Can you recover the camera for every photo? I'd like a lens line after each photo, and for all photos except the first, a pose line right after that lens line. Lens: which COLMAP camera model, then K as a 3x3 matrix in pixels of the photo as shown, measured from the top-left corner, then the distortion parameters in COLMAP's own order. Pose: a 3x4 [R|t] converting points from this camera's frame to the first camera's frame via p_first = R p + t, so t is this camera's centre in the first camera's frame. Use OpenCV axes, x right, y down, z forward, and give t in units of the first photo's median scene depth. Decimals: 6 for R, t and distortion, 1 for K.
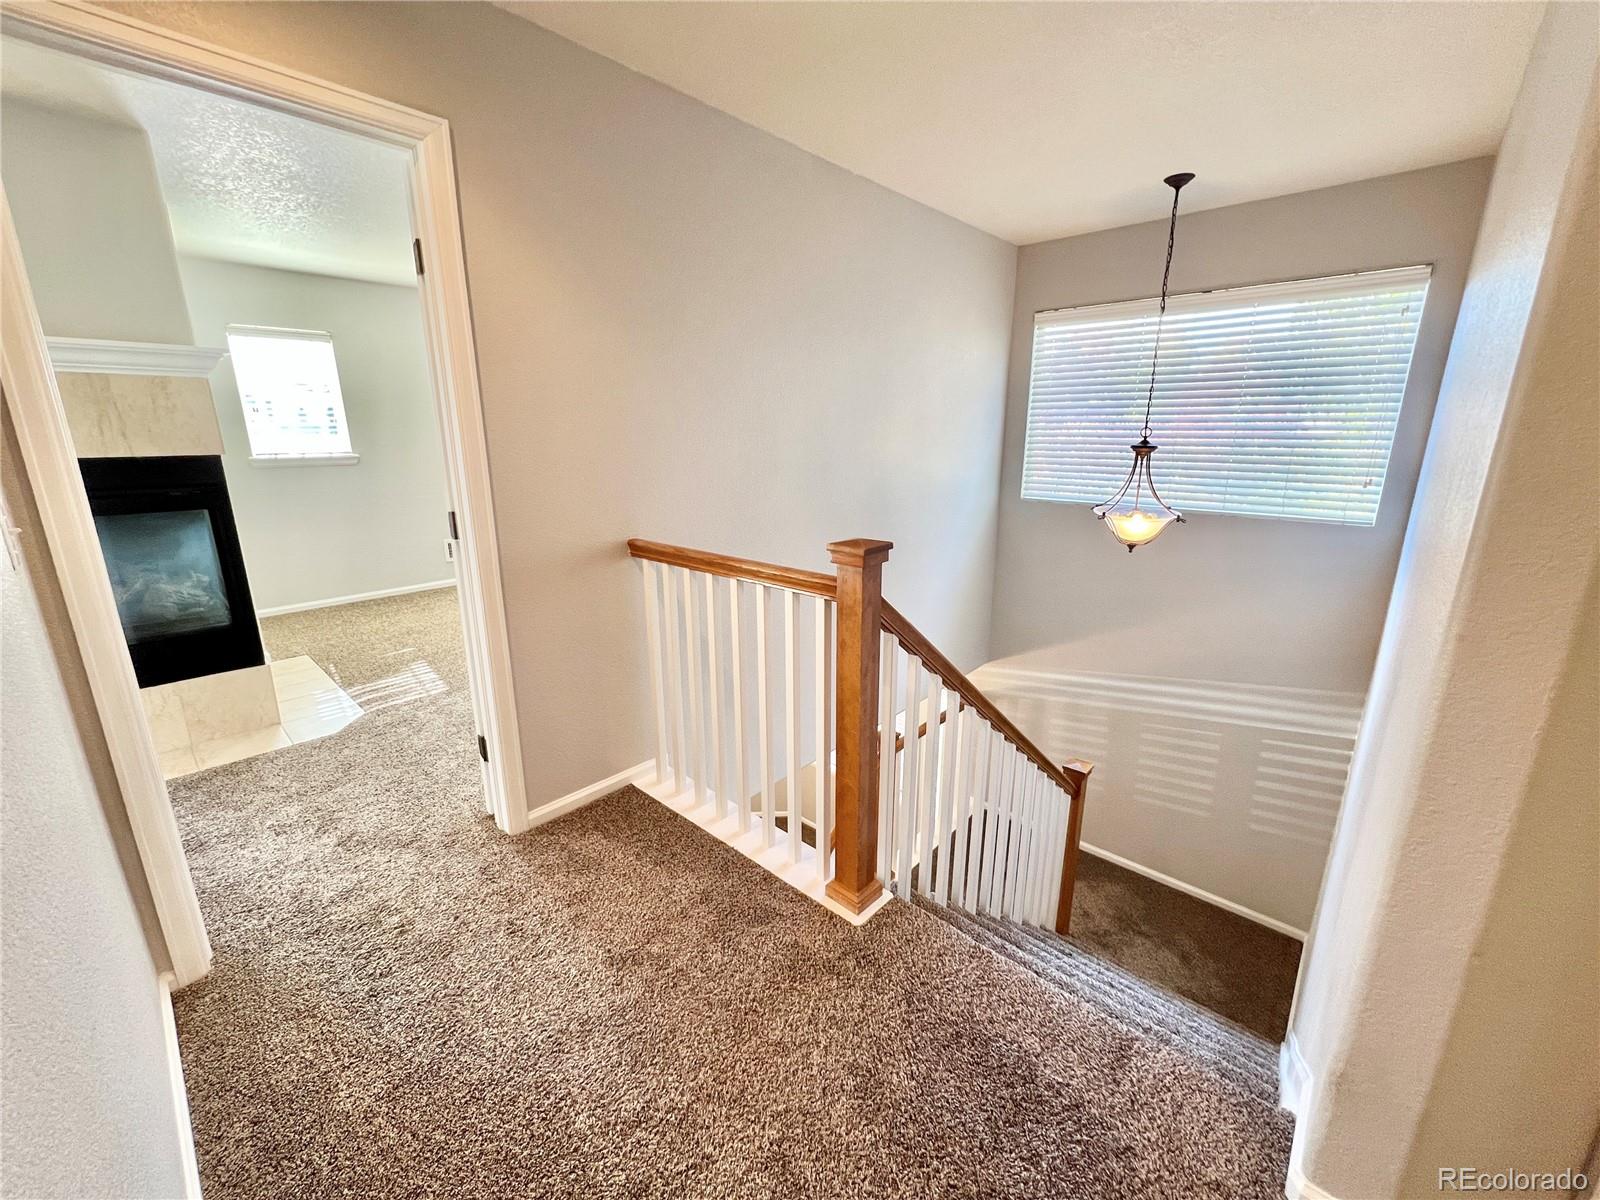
lens RADIAL K [[640.0, 0, 803.2], [0, 640.0, 596.2], [0, 0, 1]] dist [-0.002886, -0.000357]
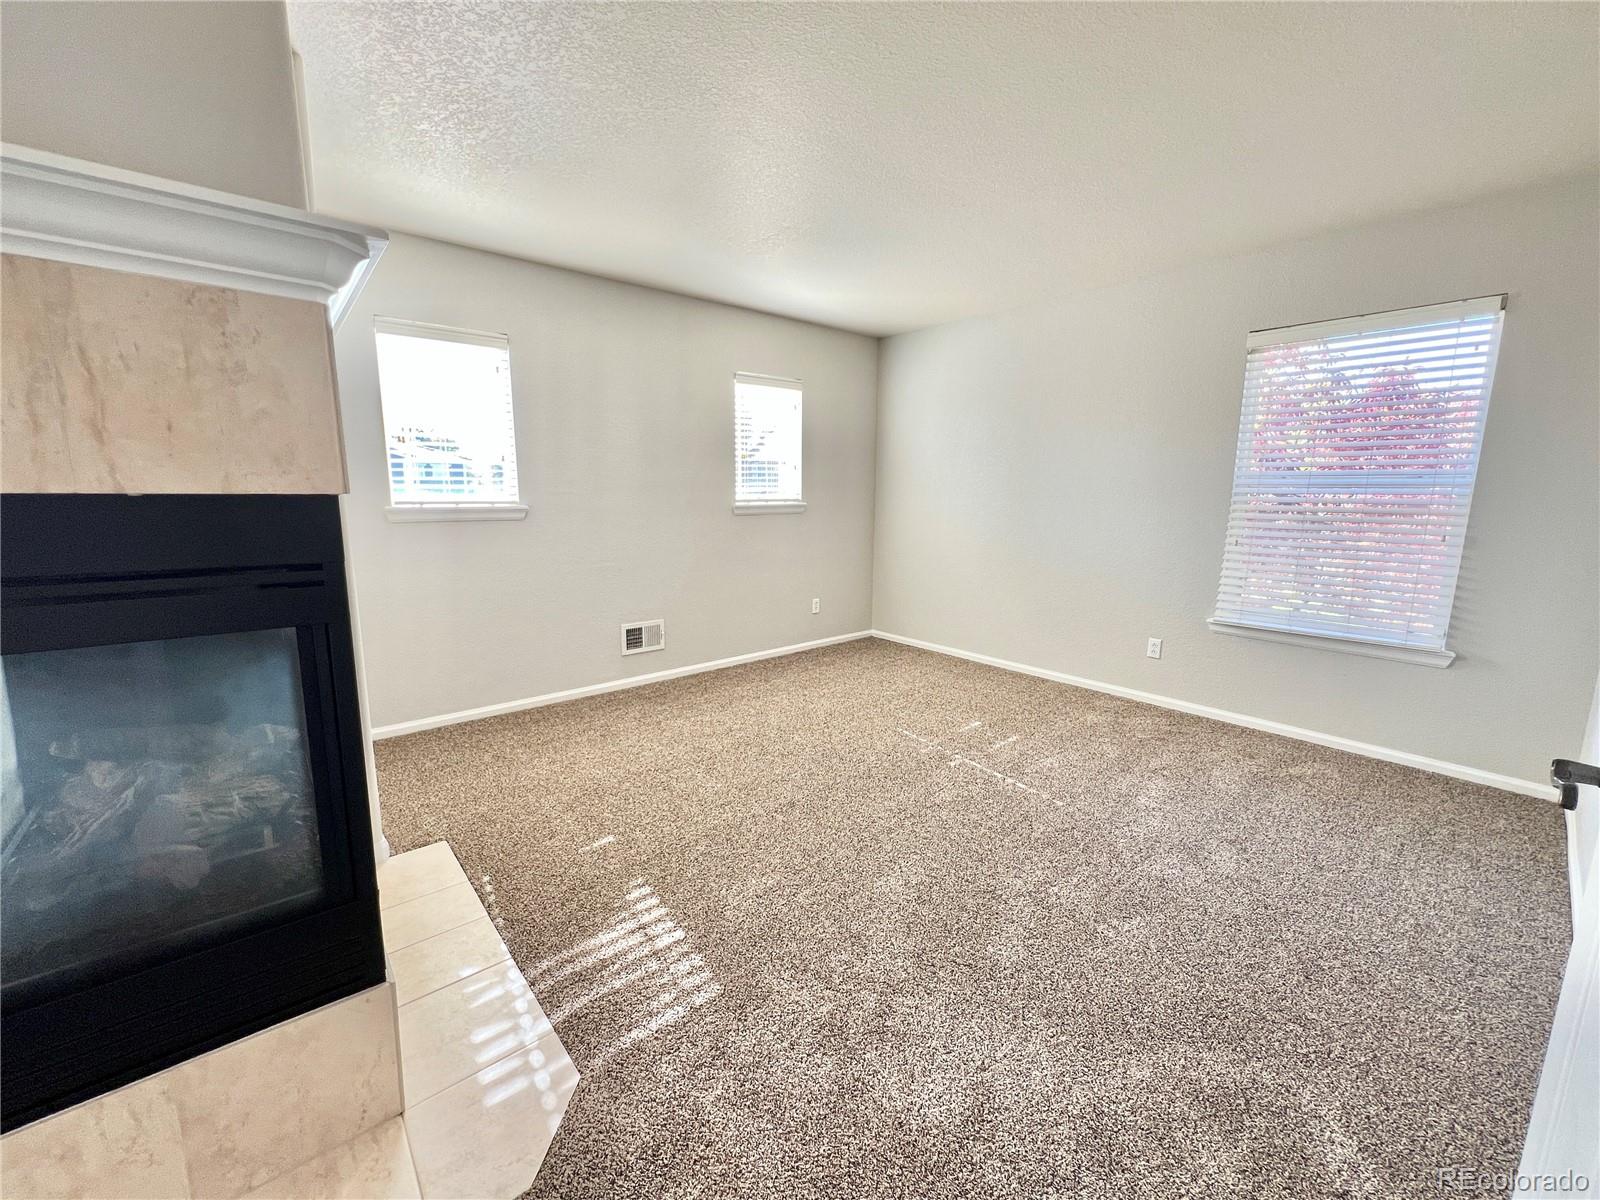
lens RADIAL K [[640.0, 0, 798.3], [0, 640.0, 594.1], [0, 0, 1]] dist [-0.002886, -0.000357]
pose [[0.992208, 0.030666, -0.120758, -0.465763], [-0.041757, 0.995029, -0.090408, -0.109401], [0.117385, 0.094746, 0.988557, 0.520482]]
